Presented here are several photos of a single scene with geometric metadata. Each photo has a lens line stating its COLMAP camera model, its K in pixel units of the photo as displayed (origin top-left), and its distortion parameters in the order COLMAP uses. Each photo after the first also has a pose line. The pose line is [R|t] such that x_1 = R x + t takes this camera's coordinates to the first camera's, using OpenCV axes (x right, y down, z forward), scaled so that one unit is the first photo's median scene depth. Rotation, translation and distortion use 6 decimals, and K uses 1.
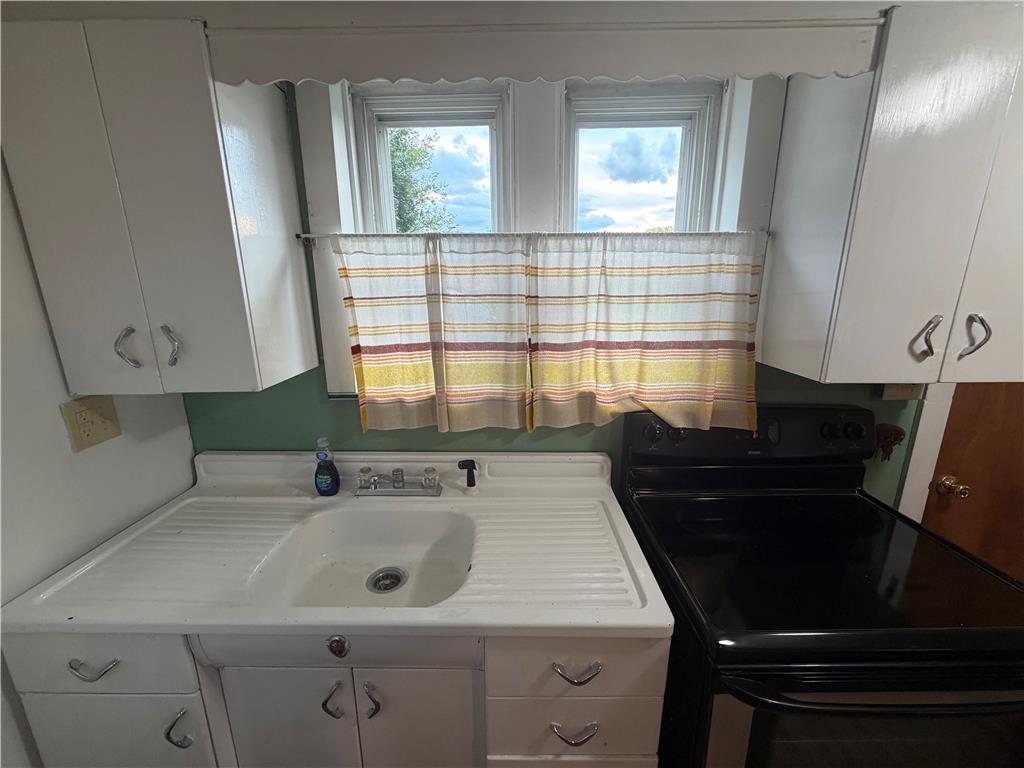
lens RADIAL K [[406.7, 0, 504.6], [0, 406.7, 384.3], [0, 0, 1]] dist [0.002834, -0.000288]
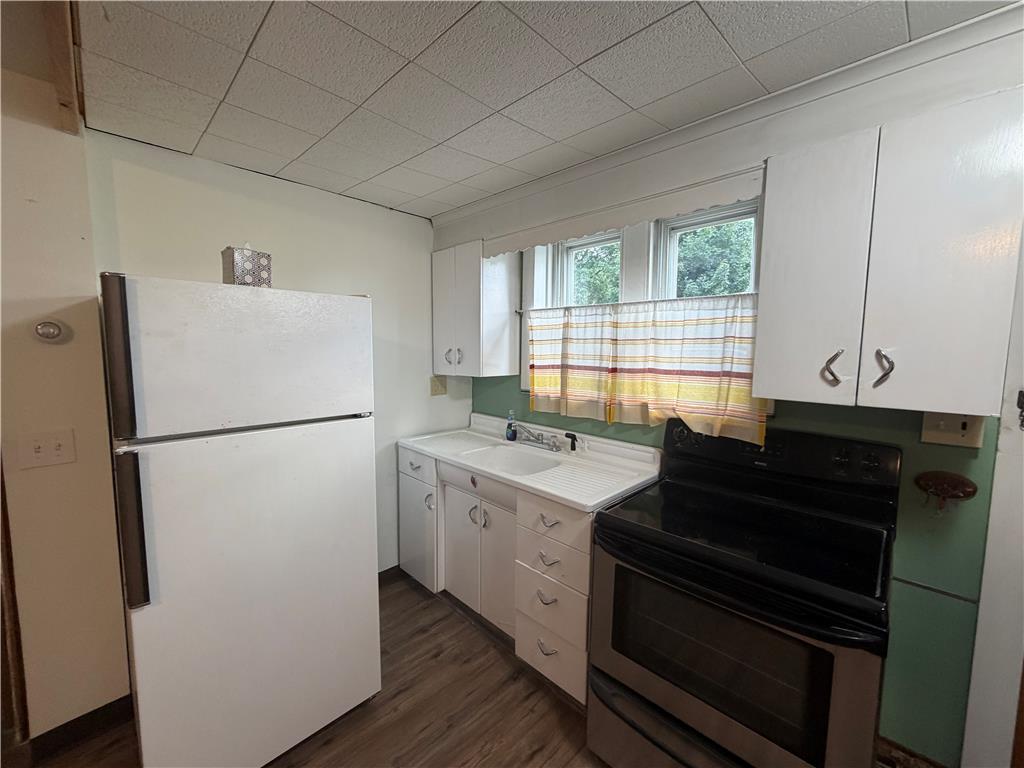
lens RADIAL K [[406.7, 0, 507.8], [0, 406.7, 384.5], [0, 0, 1]] dist [0.002834, -0.000288]
pose [[0.708723, 0.077472, -0.701221, 0.930406], [-0.180795, 0.980704, -0.074379, 0.165137], [0.681928, 0.179491, 0.709054, -0.439860]]
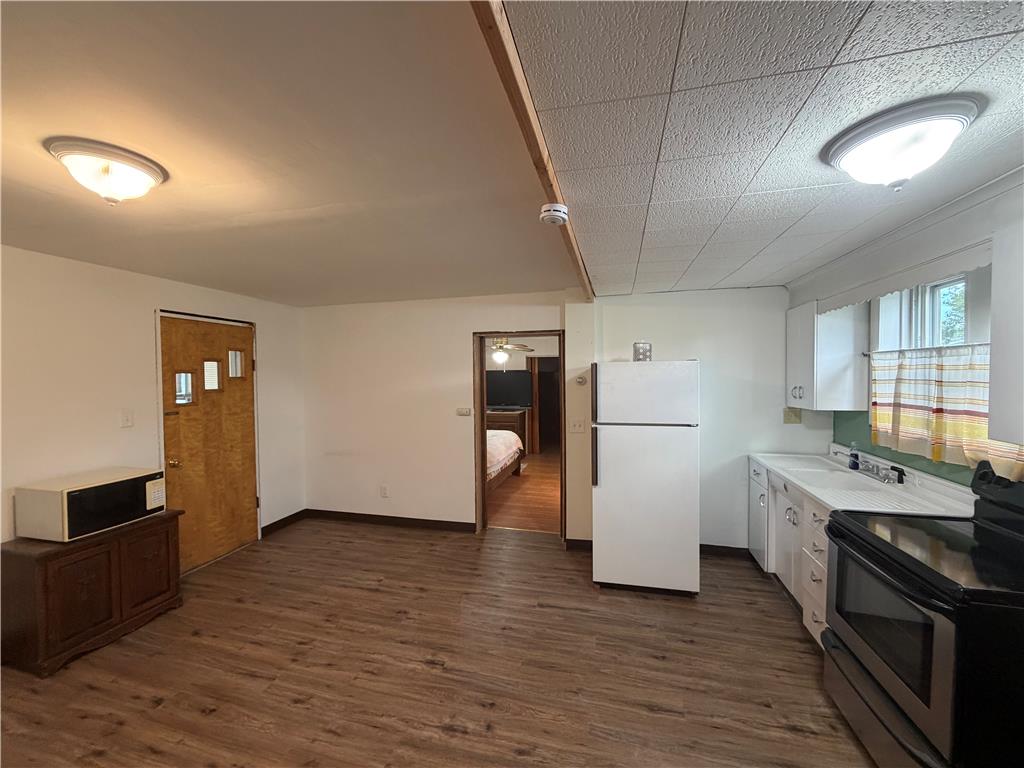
lens RADIAL K [[406.7, 0, 509.7], [0, 406.7, 384.7], [0, 0, 1]] dist [0.002834, -0.000288]
pose [[-0.250930, 0.033284, -0.967433, 2.189862], [-0.217849, 0.971829, 0.089941, 0.040970], [0.943173, 0.233323, -0.236611, -0.312187]]
